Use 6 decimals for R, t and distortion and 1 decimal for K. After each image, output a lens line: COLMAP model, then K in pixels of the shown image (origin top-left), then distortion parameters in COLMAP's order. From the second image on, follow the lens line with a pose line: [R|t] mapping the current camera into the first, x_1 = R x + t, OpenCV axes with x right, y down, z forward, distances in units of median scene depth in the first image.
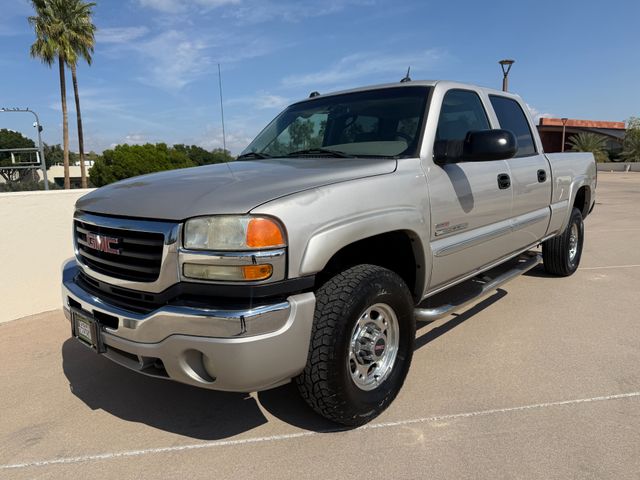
lens RADIAL K [[452.3, 0, 323.9], [0, 452.3, 242.0], [0, 0, 1]] dist [0.018934, -0.033324]
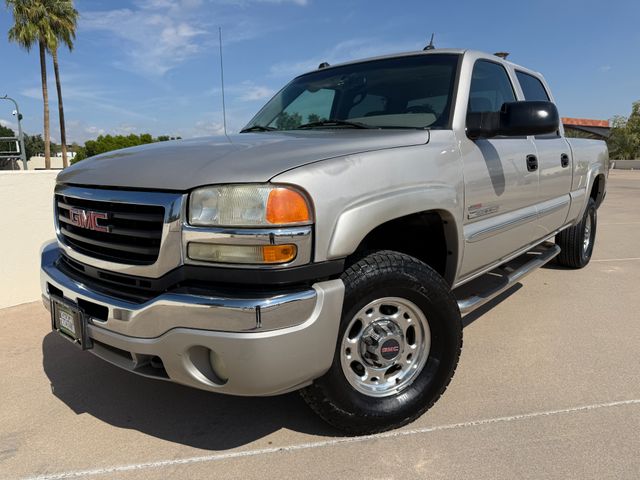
lens RADIAL K [[452.3, 0, 322.8], [0, 452.3, 248.7], [0, 0, 1]] dist [0.018934, -0.033324]
pose [[0.999573, 0.007639, 0.028214, -0.061381], [-0.008353, 0.999645, 0.025283, 0.024889], [-0.028011, -0.025508, 0.999282, 0.116272]]
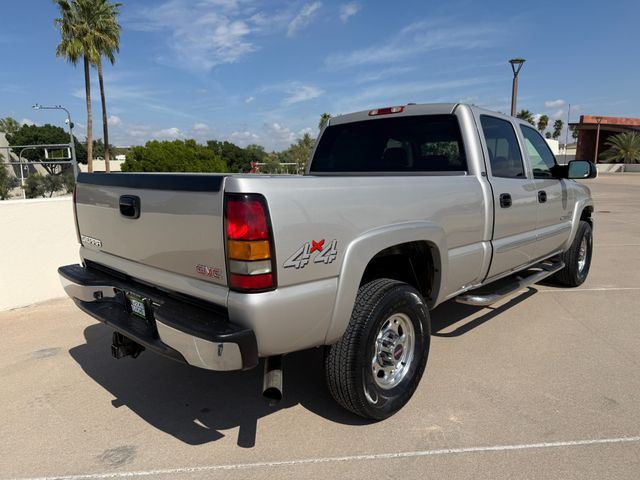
lens RADIAL K [[452.3, 0, 320.7], [0, 452.3, 244.0], [0, 0, 1]] dist [0.018934, -0.033324]
pose [[0.996530, 0.025485, -0.079240, 0.495232], [-0.024509, 0.999612, 0.013269, -0.084671], [0.079548, -0.011280, 0.996767, 0.075945]]
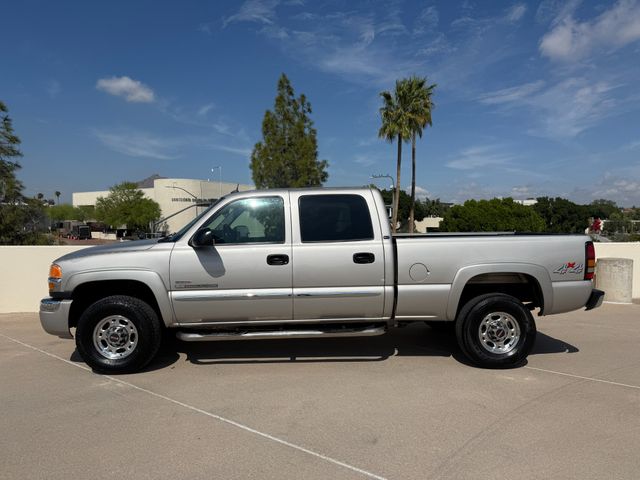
lens RADIAL K [[452.3, 0, 316.8], [0, 452.3, 236.5], [0, 0, 1]] dist [0.018934, -0.033324]
pose [[0.691036, 0.038931, -0.721771, 1.845582], [-0.127544, 0.989448, -0.068744, -0.155943], [0.711478, 0.139562, 0.688710, 0.171254]]
